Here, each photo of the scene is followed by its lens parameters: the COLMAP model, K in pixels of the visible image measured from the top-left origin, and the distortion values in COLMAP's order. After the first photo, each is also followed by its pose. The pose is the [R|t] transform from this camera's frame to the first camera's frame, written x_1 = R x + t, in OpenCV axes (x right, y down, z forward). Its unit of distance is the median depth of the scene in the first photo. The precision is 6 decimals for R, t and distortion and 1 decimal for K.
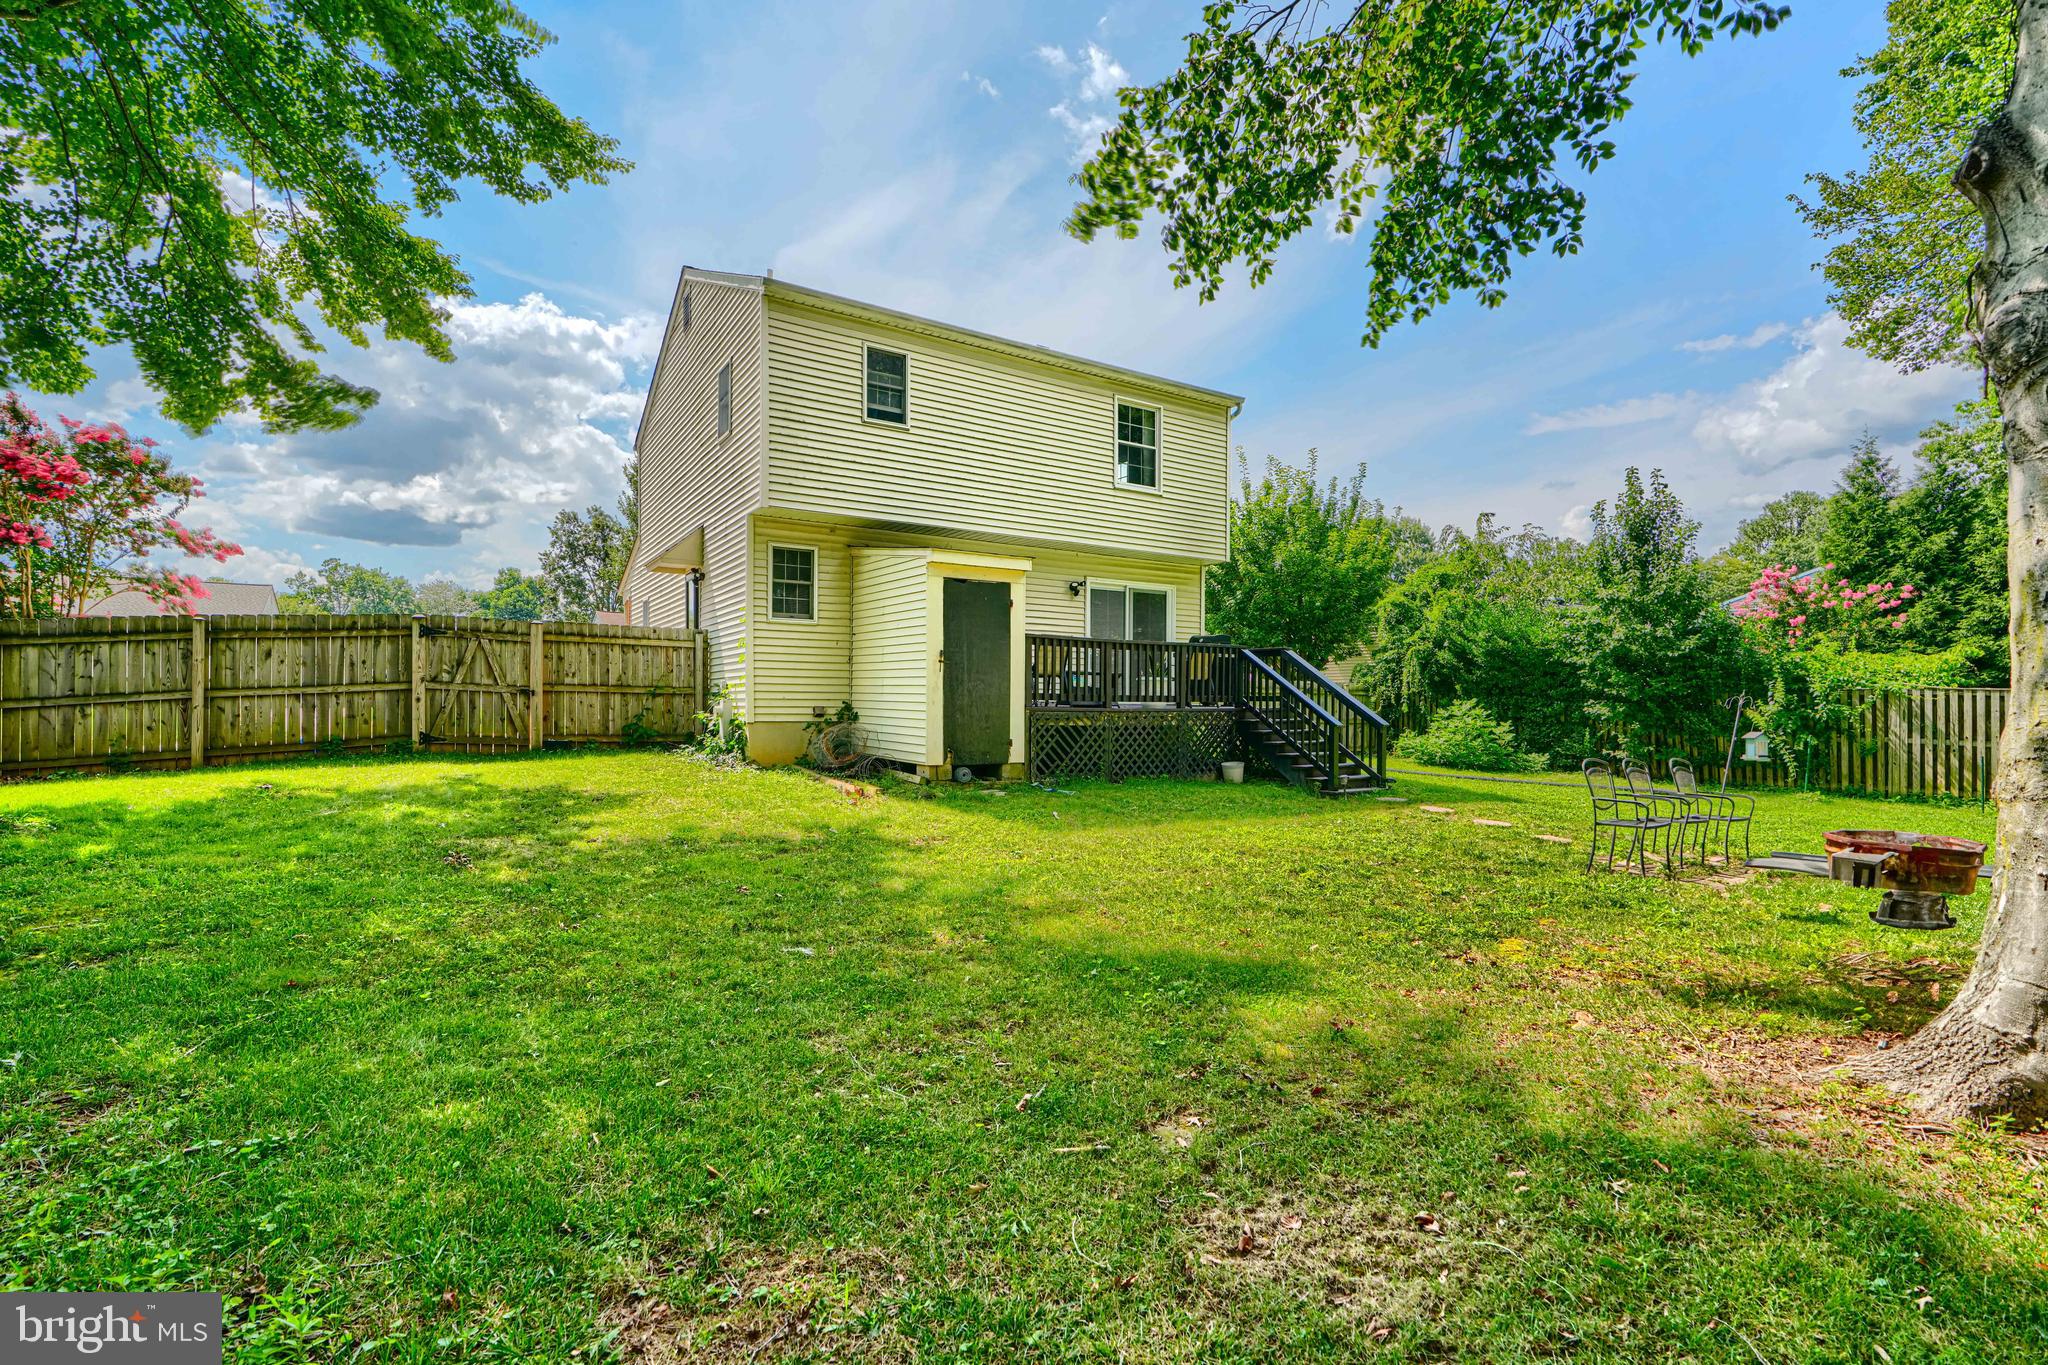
lens RADIAL K [[931.1, 0, 1018.2], [0, 931.1, 705.8], [0, 0, 1]] dist [0.000285, -0.000425]
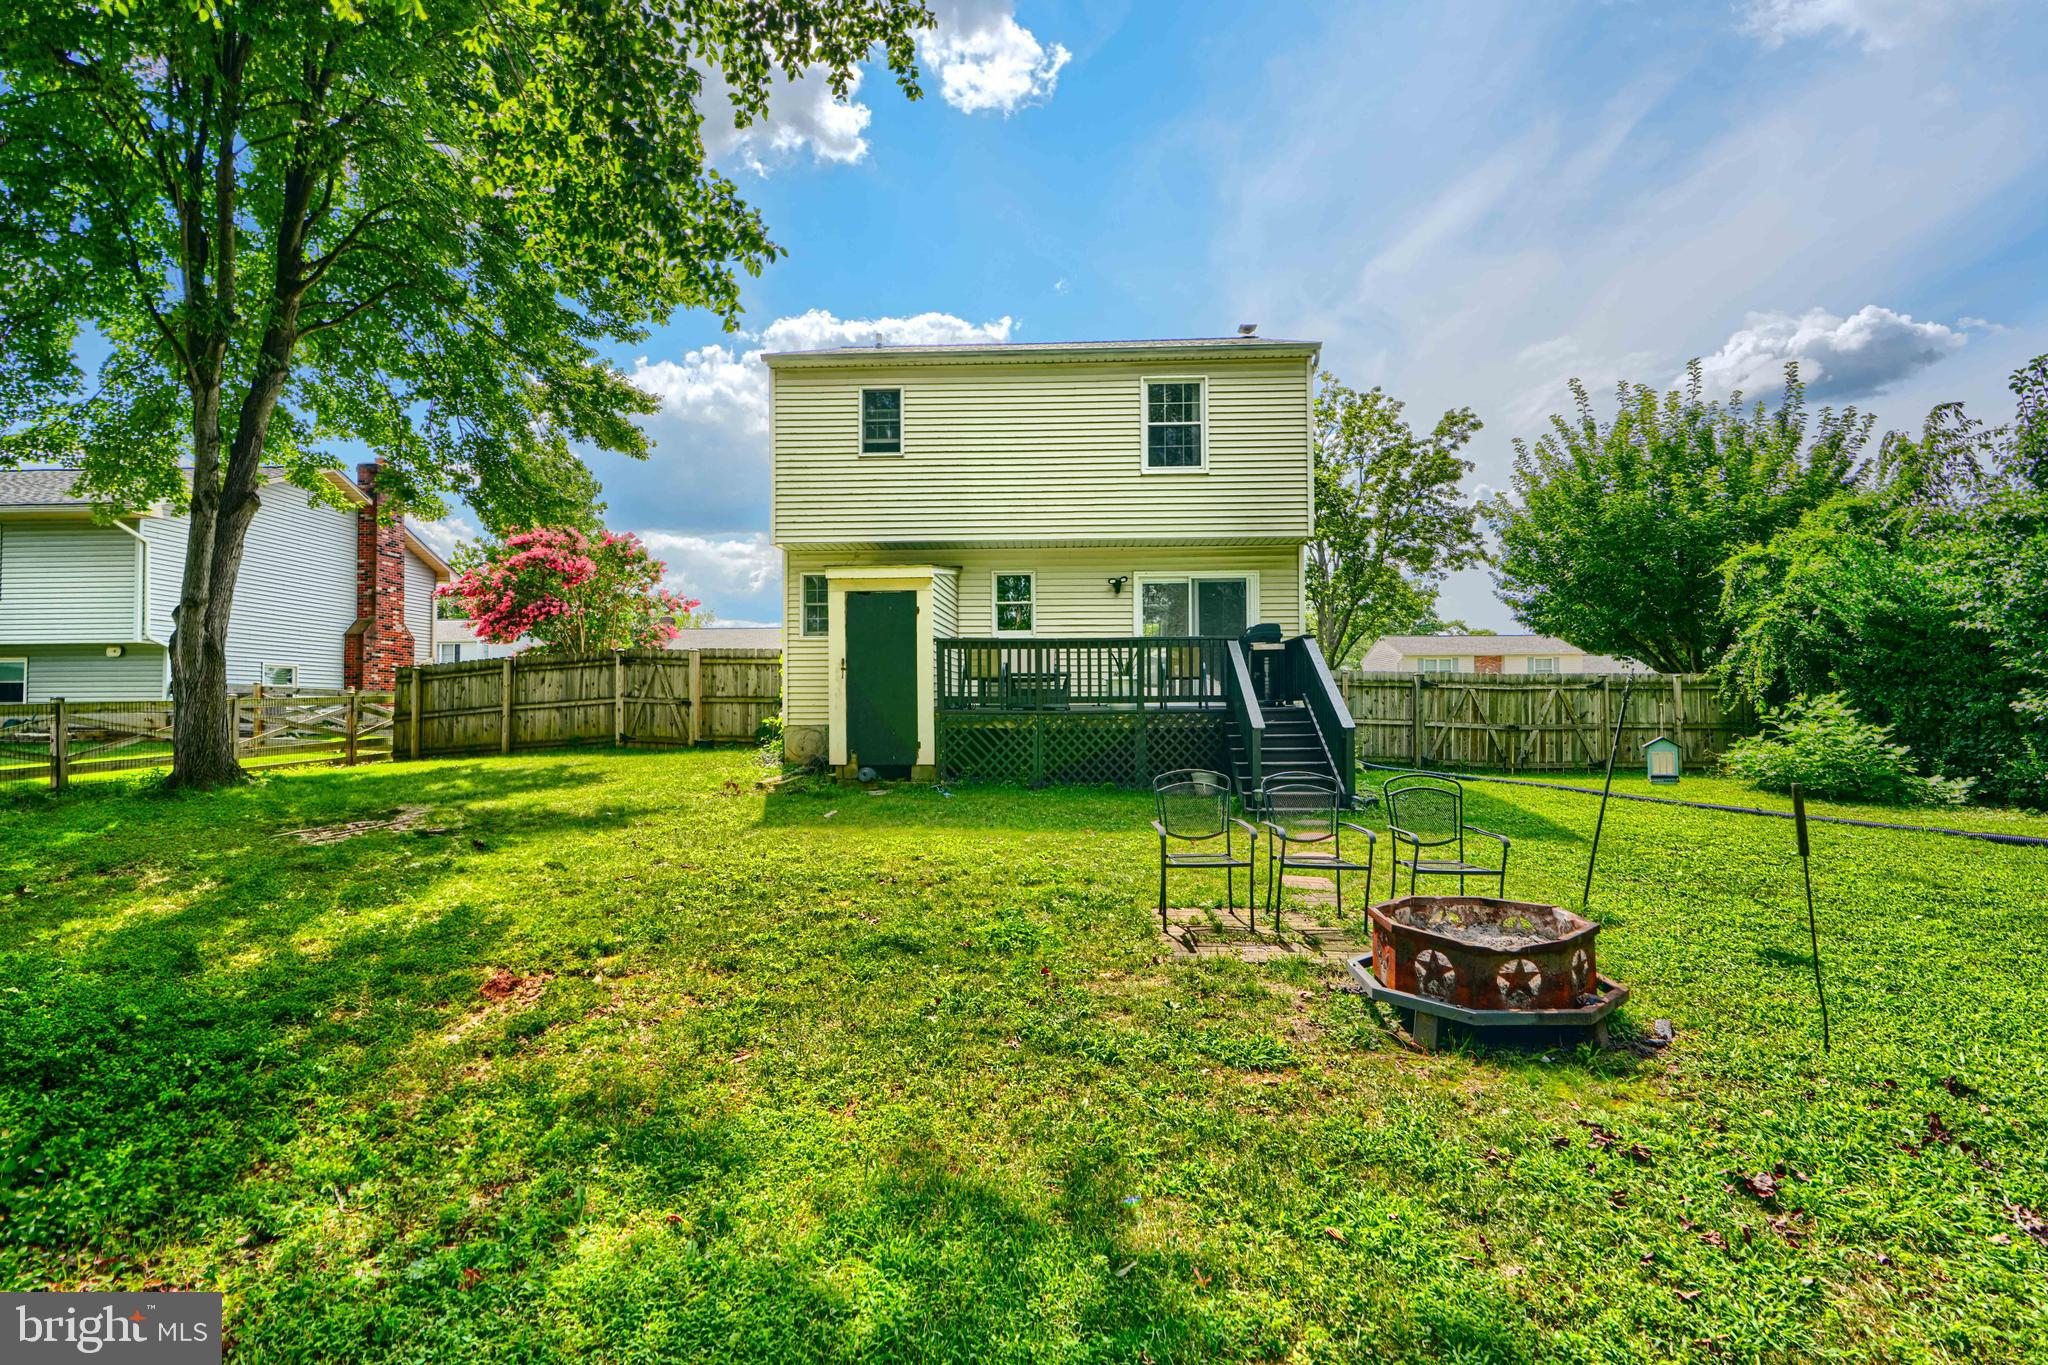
lens RADIAL K [[917.4, 0, 1013.2], [0, 917.4, 677.5], [0, 0, 1]] dist [0.005319, 0.000492]
pose [[0.820426, -0.031952, -0.570859, 0.592740], [0.009003, 0.999035, -0.042978, 0.008801], [0.571682, 0.030121, 0.819922, 0.203294]]
